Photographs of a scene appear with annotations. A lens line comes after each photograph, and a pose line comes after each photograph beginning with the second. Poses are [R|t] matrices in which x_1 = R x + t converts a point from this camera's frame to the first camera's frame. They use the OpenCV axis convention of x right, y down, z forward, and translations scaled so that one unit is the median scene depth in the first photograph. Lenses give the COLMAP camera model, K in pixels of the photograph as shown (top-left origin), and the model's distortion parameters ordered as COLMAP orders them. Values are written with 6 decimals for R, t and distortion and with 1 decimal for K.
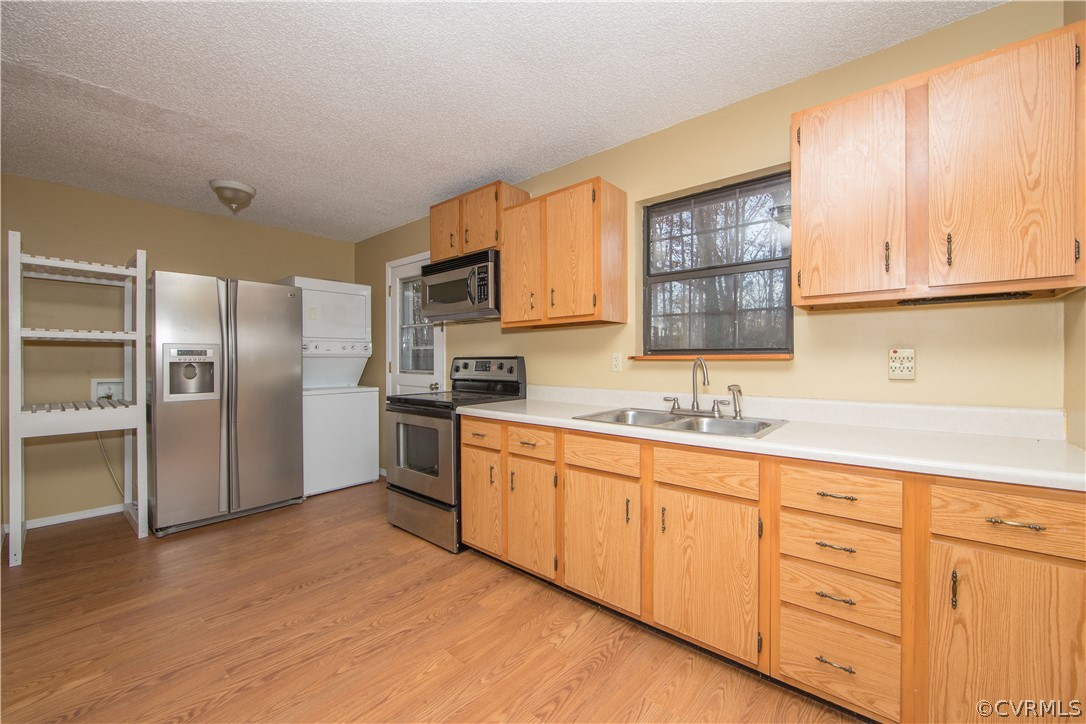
lens RADIAL K [[438.2, 0, 546.2], [0, 438.2, 357.9], [0, 0, 1]] dist [-0.009395, 0.001830]
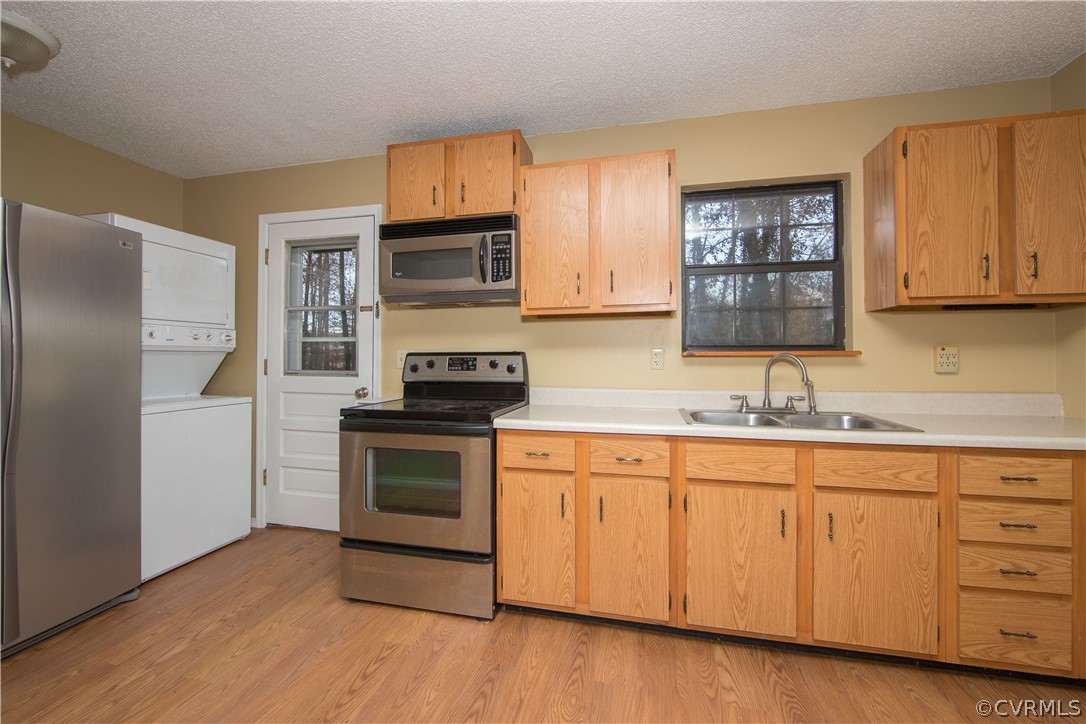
lens RADIAL K [[438.2, 0, 546.1], [0, 438.2, 354.5], [0, 0, 1]] dist [-0.009395, 0.001830]
pose [[0.886778, 0.007974, 0.462126, -0.538373], [-0.004209, 0.999949, -0.009178, 0.011686], [-0.462176, 0.006194, 0.886767, 0.349732]]
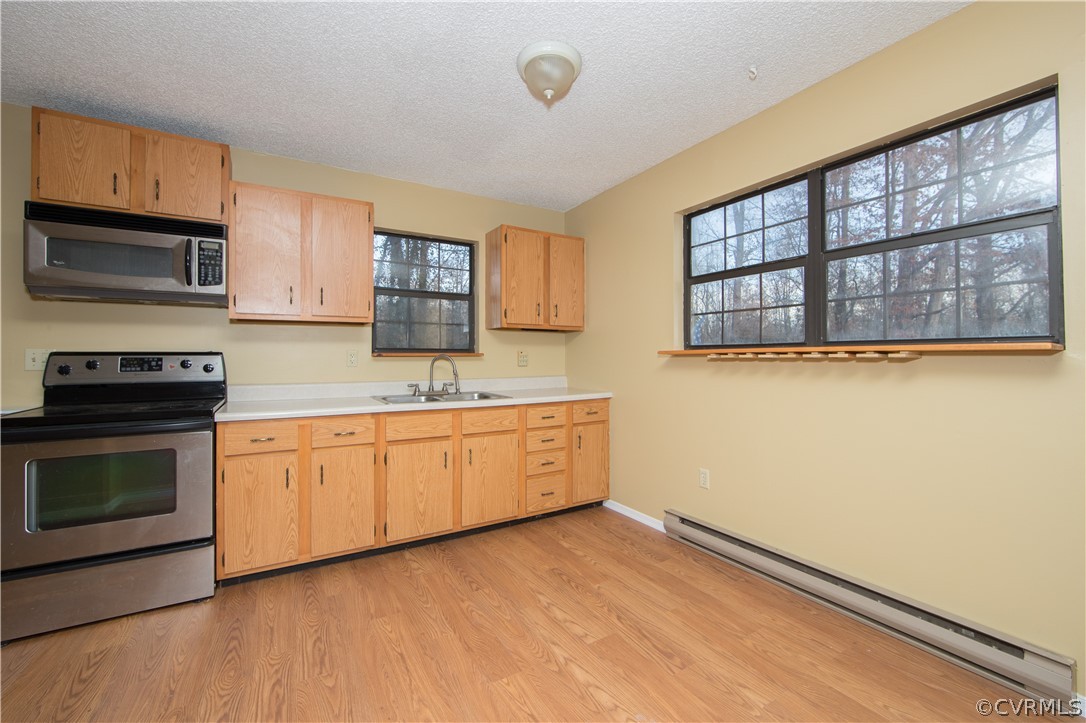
lens RADIAL K [[438.2, 0, 530.2], [0, 438.2, 353.1], [0, 0, 1]] dist [-0.009395, 0.001830]
pose [[0.334169, 0.010943, 0.942450, -0.890104], [-0.003027, 0.999940, -0.010538, 0.007416], [-0.942508, 0.000668, 0.334182, 0.204495]]
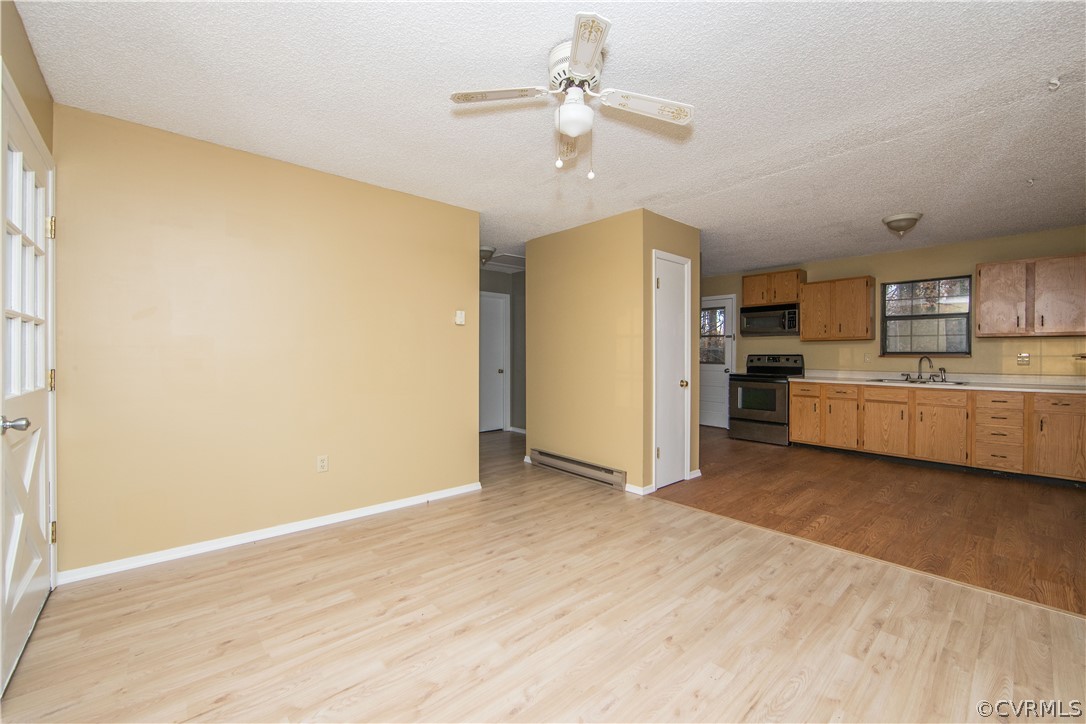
lens RADIAL K [[438.2, 0, 543.2], [0, 438.2, 355.4], [0, 0, 1]] dist [-0.009395, 0.001830]
pose [[0.990979, 0.005540, -0.133900, -1.288068], [-0.004648, 0.999965, 0.006974, -0.011713], [0.133934, -0.006289, 0.990970, -1.503231]]
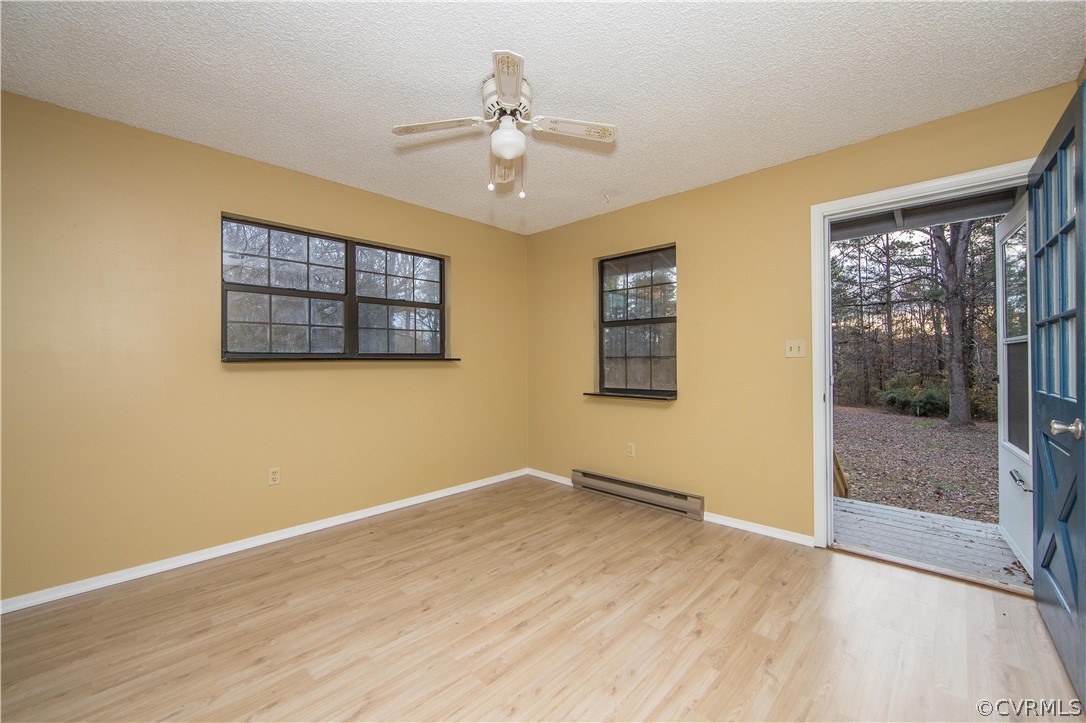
lens RADIAL K [[438.2, 0, 545.7], [0, 438.2, 356.6], [0, 0, 1]] dist [-0.009395, 0.001830]
pose [[-0.998200, 0.012656, 0.058622, -1.474244], [0.011601, 0.999765, -0.018306, 0.004633], [-0.058840, -0.017593, -0.998112, 0.239205]]
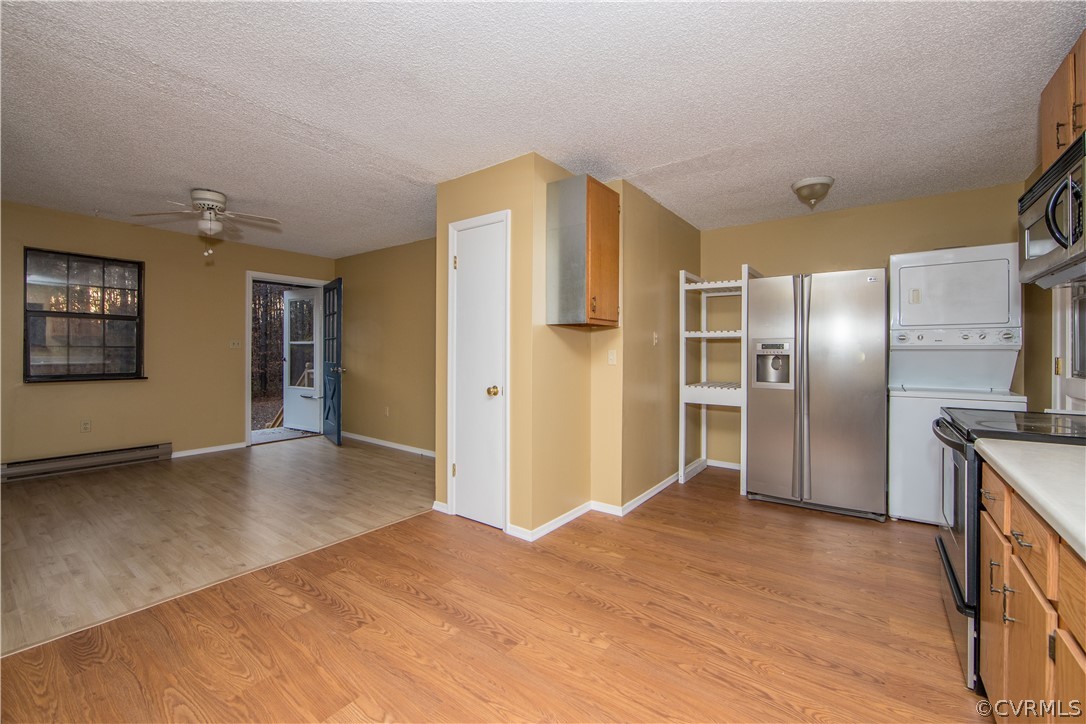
lens RADIAL K [[438.2, 0, 551.8], [0, 438.2, 355.5], [0, 0, 1]] dist [-0.009395, 0.001830]
pose [[0.088714, 0.013299, -0.995968, 0.358915], [0.001045, 0.999909, 0.013444, -0.006572], [0.996057, -0.002233, 0.088692, 0.449920]]
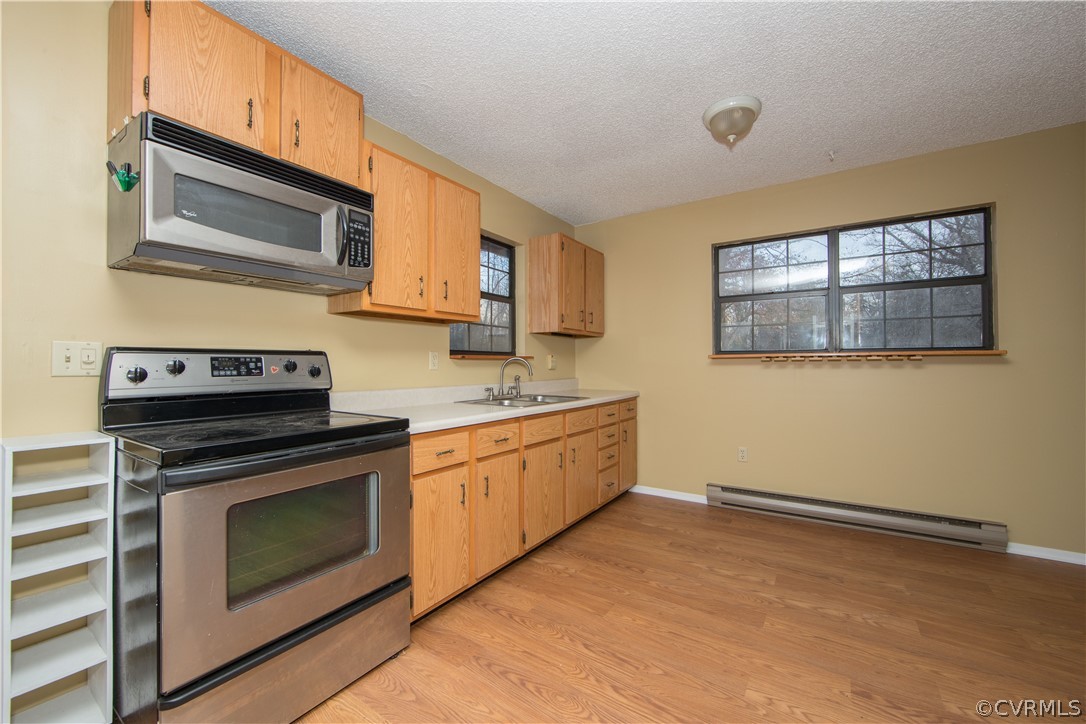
lens RADIAL K [[438.2, 0, 543.2], [0, 438.2, 362.1], [0, 0, 1]] dist [-0.009395, 0.001830]
pose [[-0.122545, 0.006736, 0.992440, -1.032797], [-0.001994, 0.999973, -0.007034, 0.023155], [-0.992461, -0.002841, -0.122529, 1.009772]]
